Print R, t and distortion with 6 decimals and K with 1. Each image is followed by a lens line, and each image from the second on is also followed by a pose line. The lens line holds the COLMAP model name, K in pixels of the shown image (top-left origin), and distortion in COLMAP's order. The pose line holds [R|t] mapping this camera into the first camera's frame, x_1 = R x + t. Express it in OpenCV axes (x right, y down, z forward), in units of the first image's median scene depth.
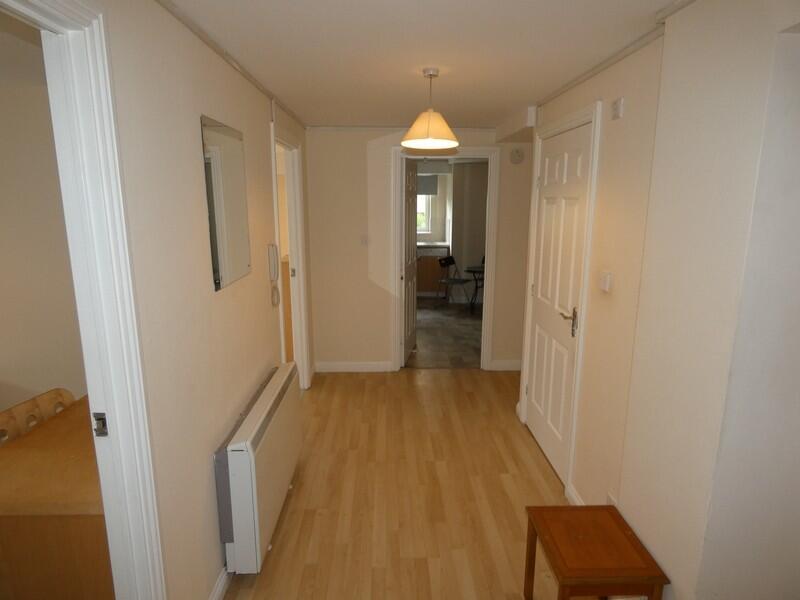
lens RADIAL K [[475.5, 0, 400.0], [0, 475.5, 300.0], [0, 0, 1]] dist [-0.003566, -0.000671]
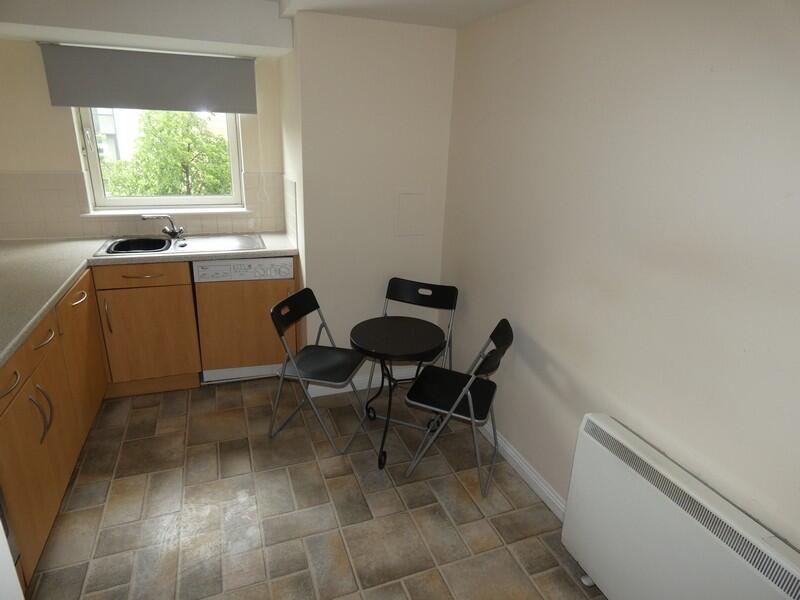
lens RADIAL K [[475.5, 0, 400.0], [0, 475.5, 300.0], [0, 0, 1]] dist [-0.003566, -0.000671]
pose [[0.945341, -0.076231, 0.317048, 0.056168], [0.031853, 0.989228, 0.142876, -0.127242], [-0.324524, -0.124968, 0.937586, 0.601421]]
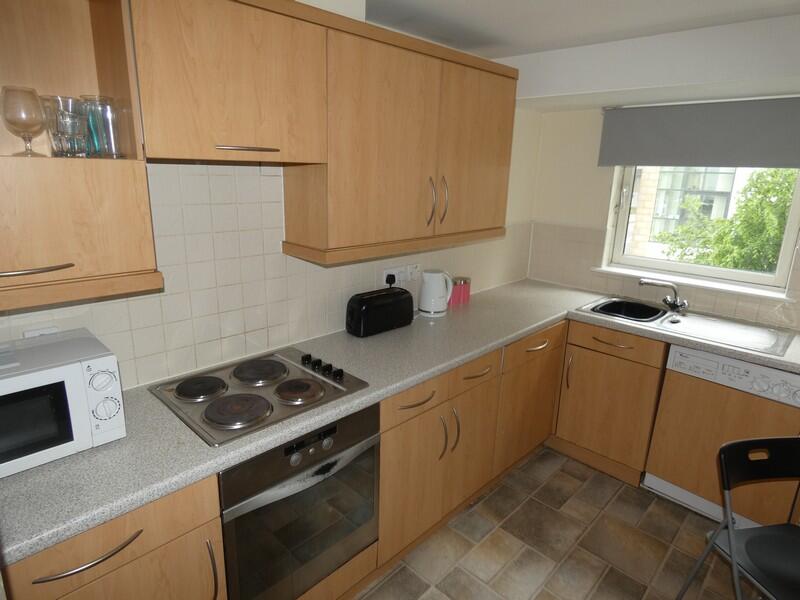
lens RADIAL K [[475.5, 0, 400.0], [0, 475.5, 300.0], [0, 0, 1]] dist [-0.003566, -0.000671]
pose [[0.696799, 0.202833, -0.687990, 0.105166], [-0.170519, 0.978528, 0.115787, -0.141851], [0.696702, 0.036635, 0.716424, 0.664455]]
